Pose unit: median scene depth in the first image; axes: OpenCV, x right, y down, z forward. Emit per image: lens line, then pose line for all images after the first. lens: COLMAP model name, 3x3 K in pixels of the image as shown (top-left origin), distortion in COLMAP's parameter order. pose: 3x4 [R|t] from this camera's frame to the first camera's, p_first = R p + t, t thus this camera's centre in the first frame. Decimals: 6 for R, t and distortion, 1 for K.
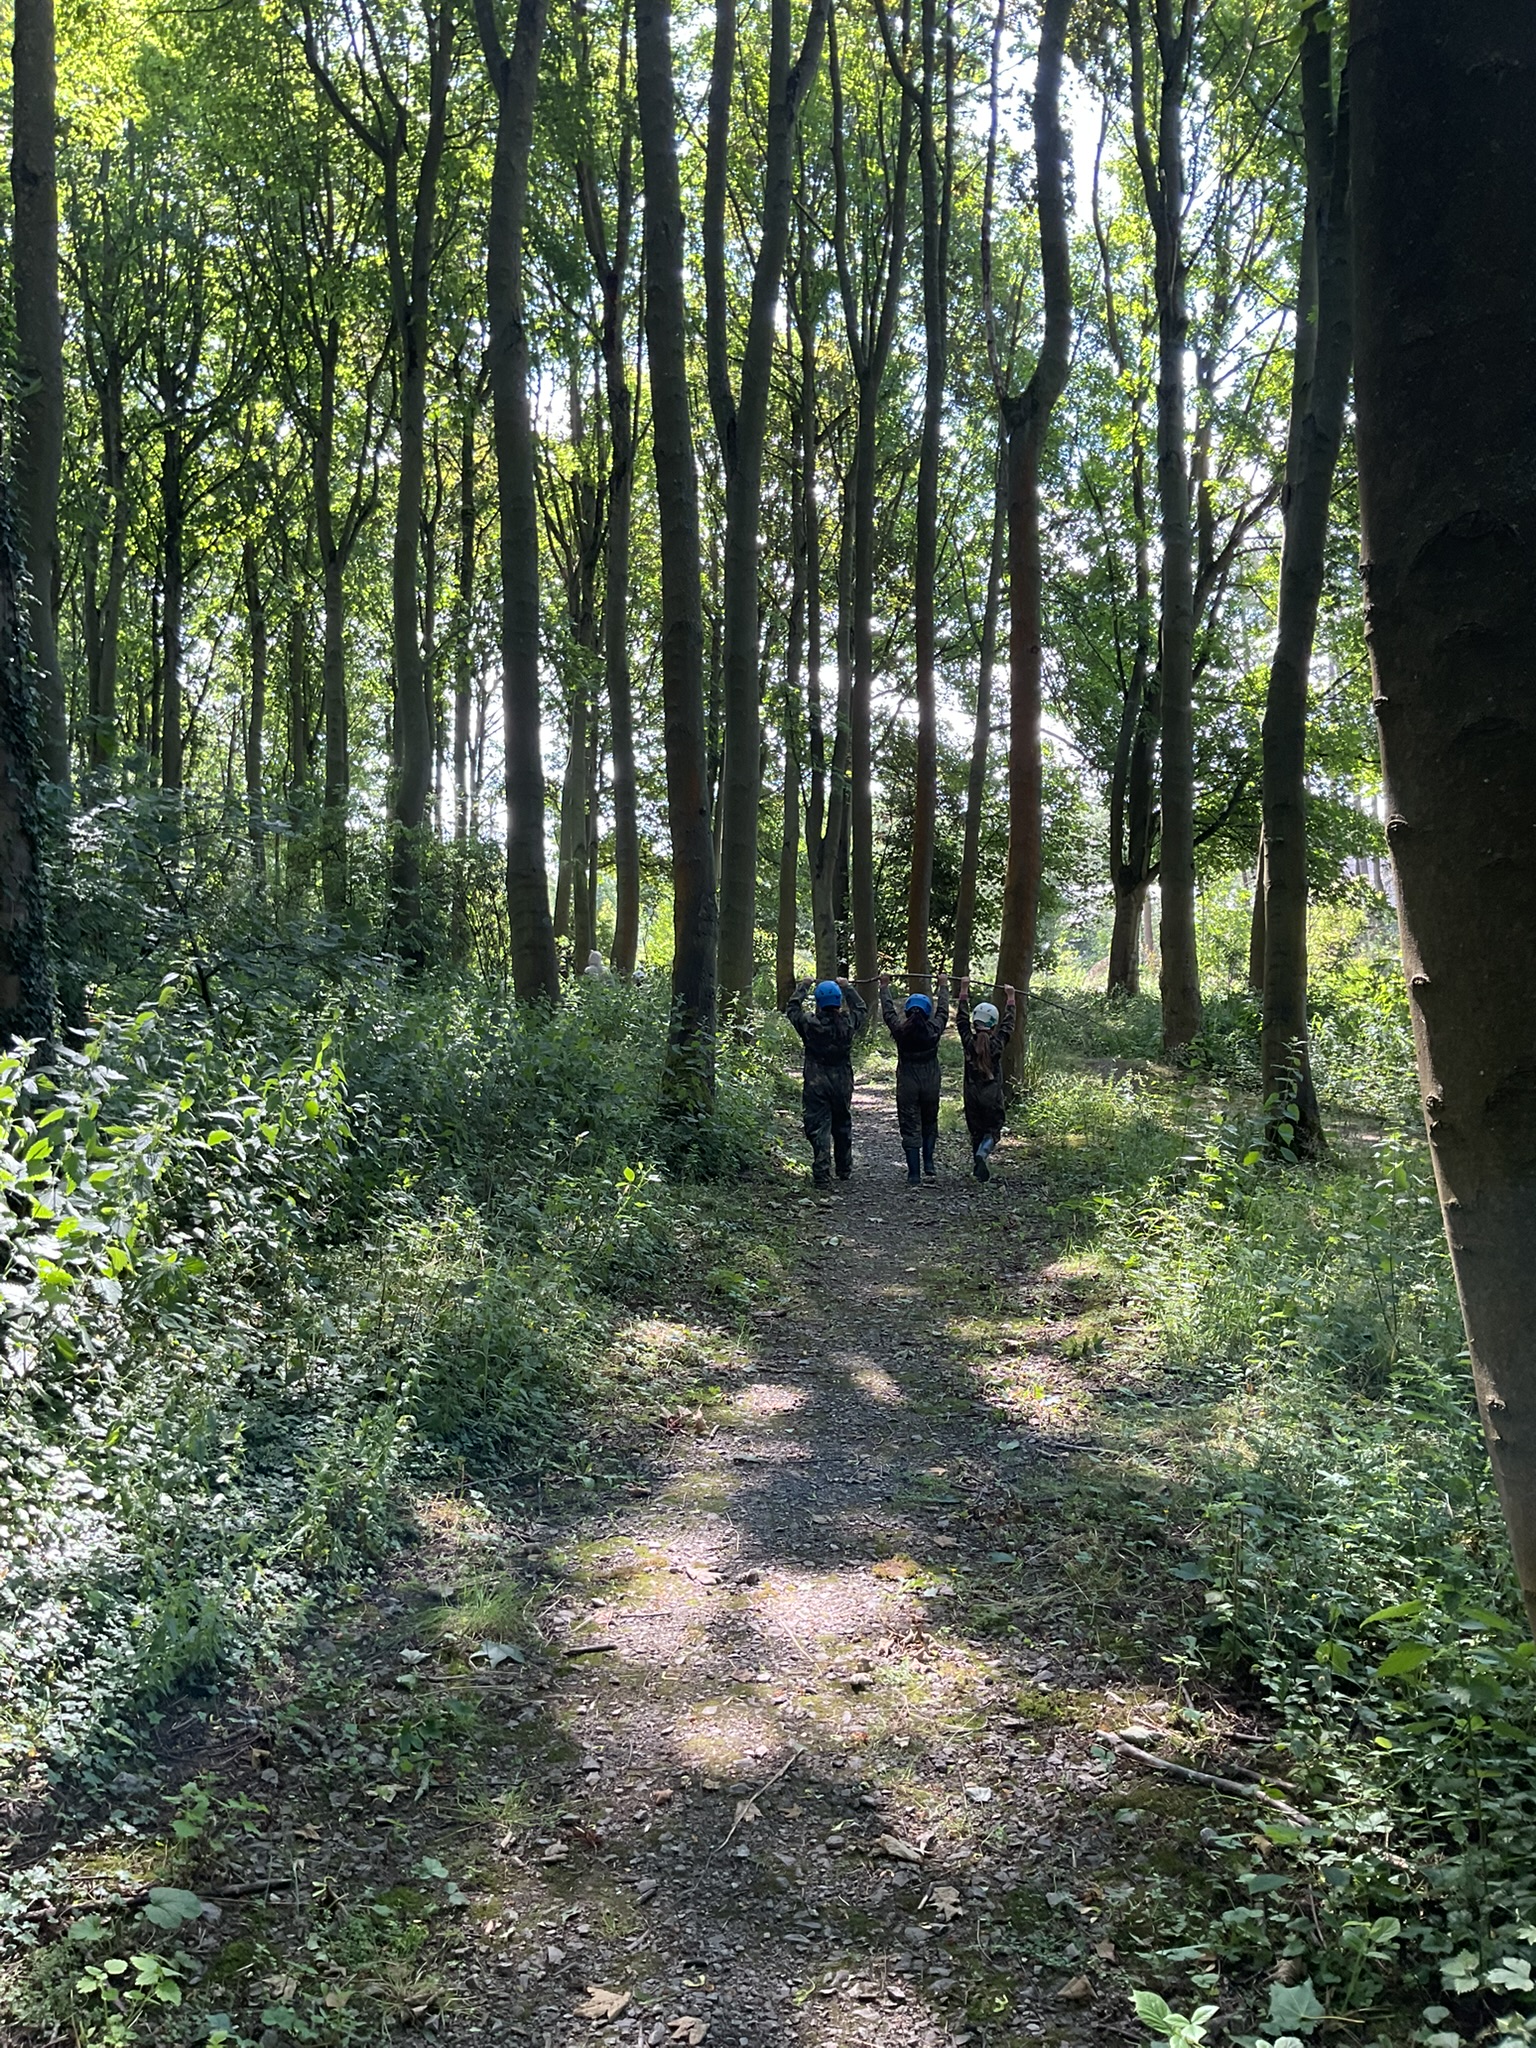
lens RADIAL K [[1710.6, 0, 768.0], [0, 1710.6, 1024.0], [0, 0, 1]] dist [0.006125, -0.071658]
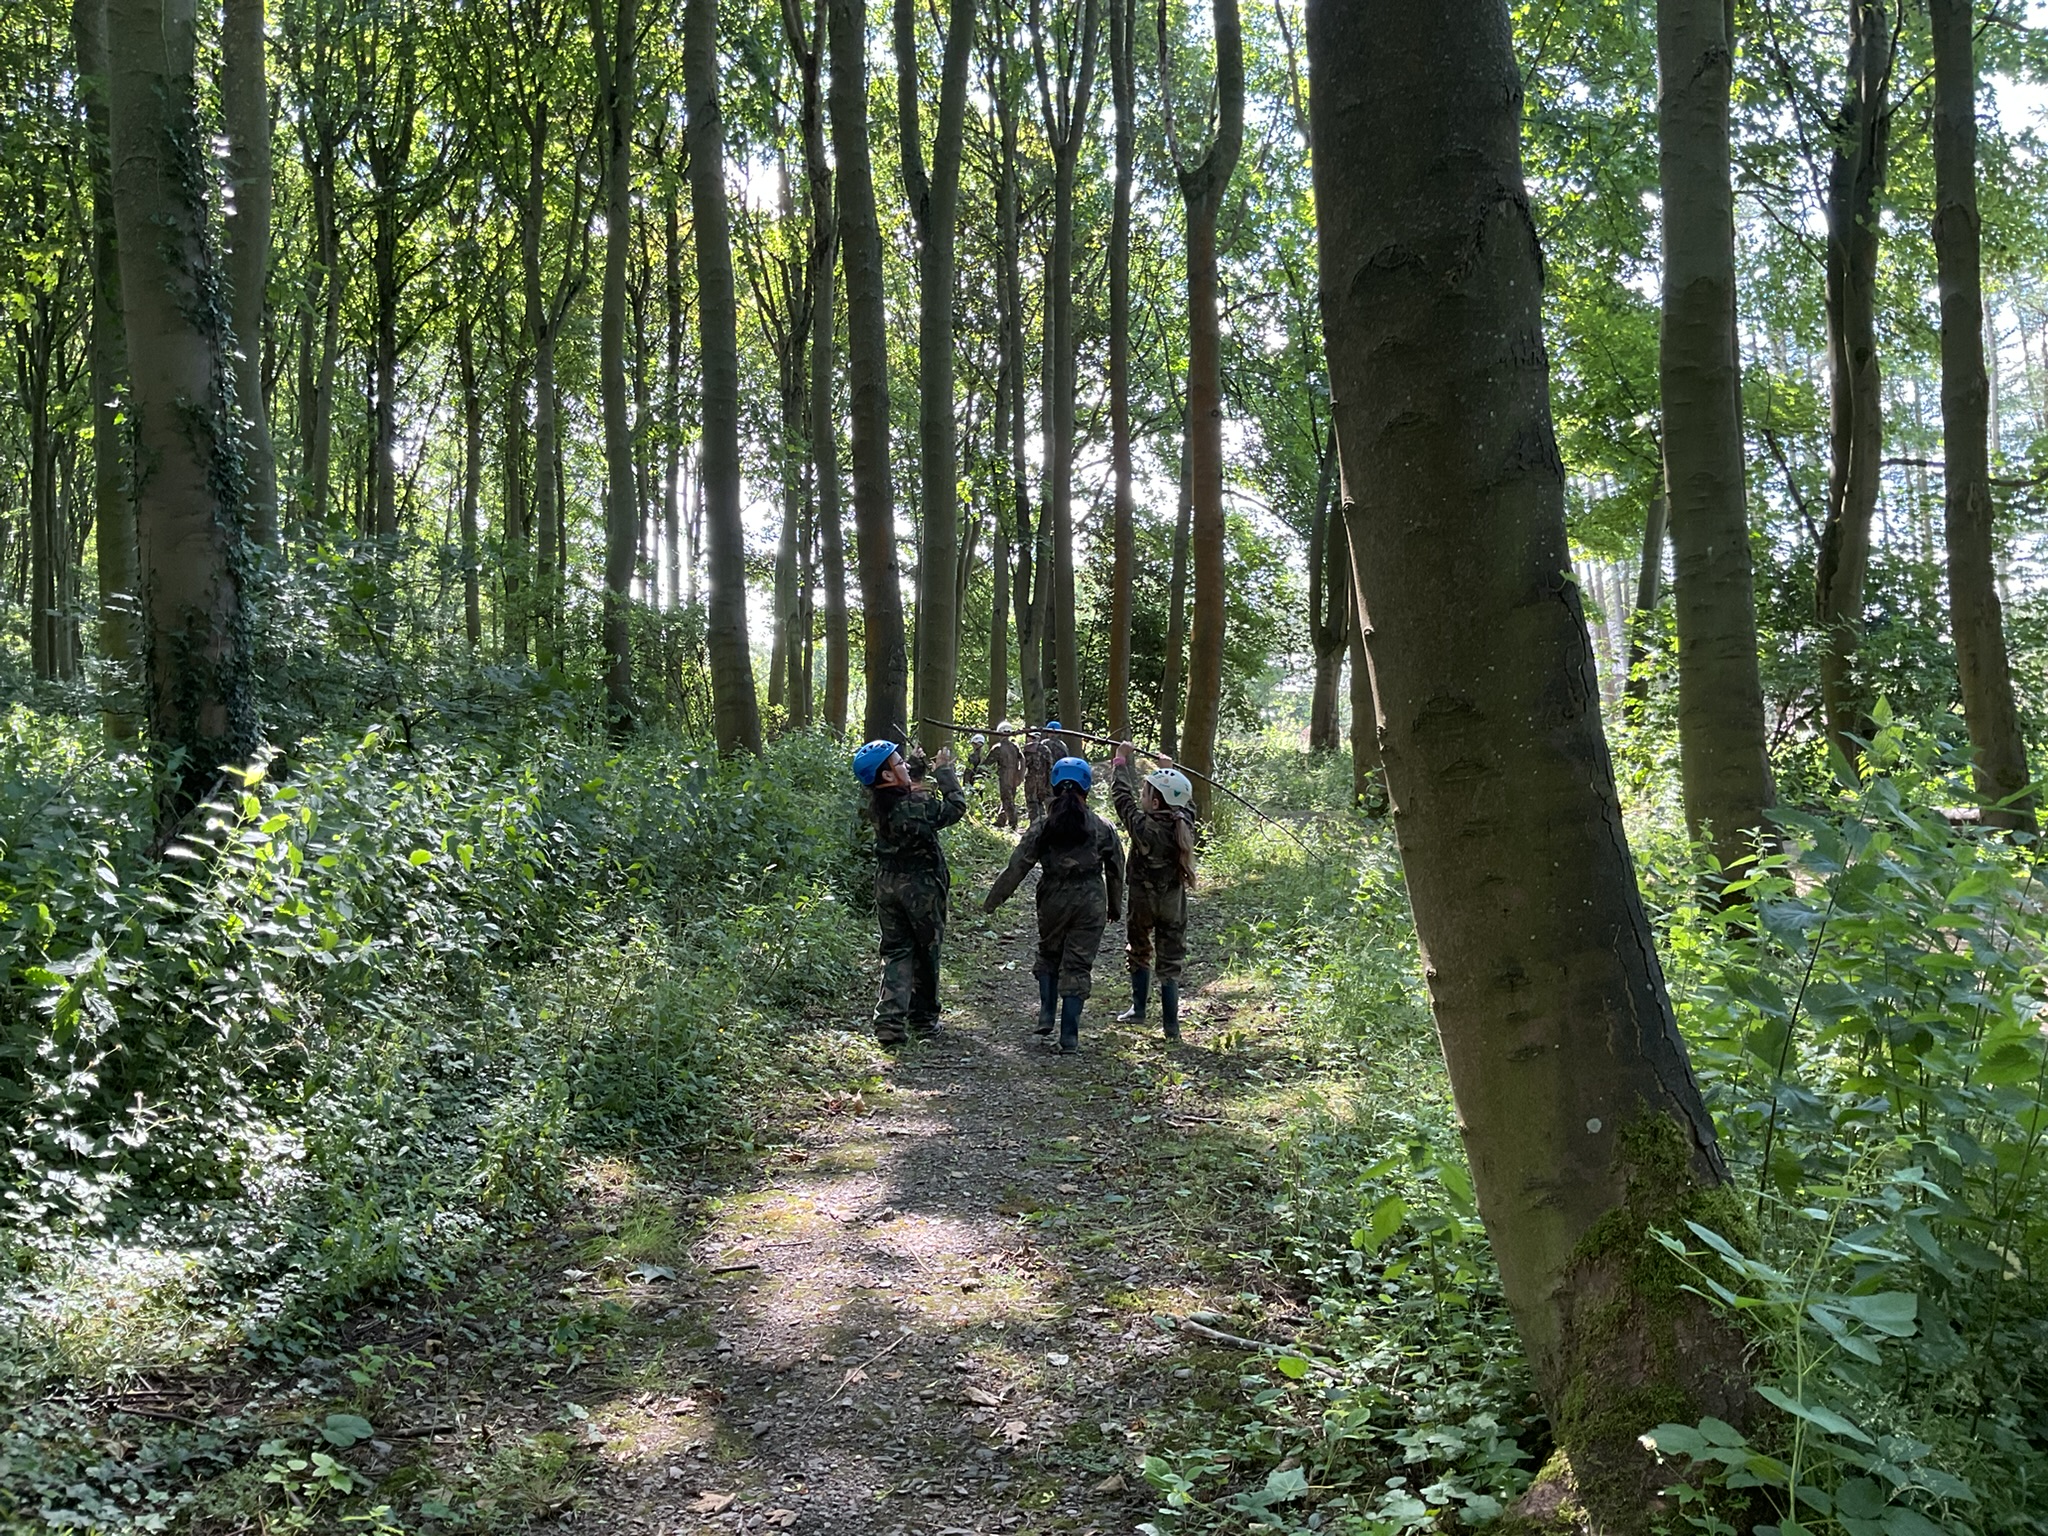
lens RADIAL K [[1710.6, 0, 1043.6], [0, 1710.6, 768.5], [0, 0, 1]] dist [0.006125, -0.071658]
pose [[0.999544, -0.011670, 0.027848, 0.062809], [0.012199, 0.999747, -0.018905, 0.052354], [-0.027620, 0.019236, 0.999433, -0.121609]]
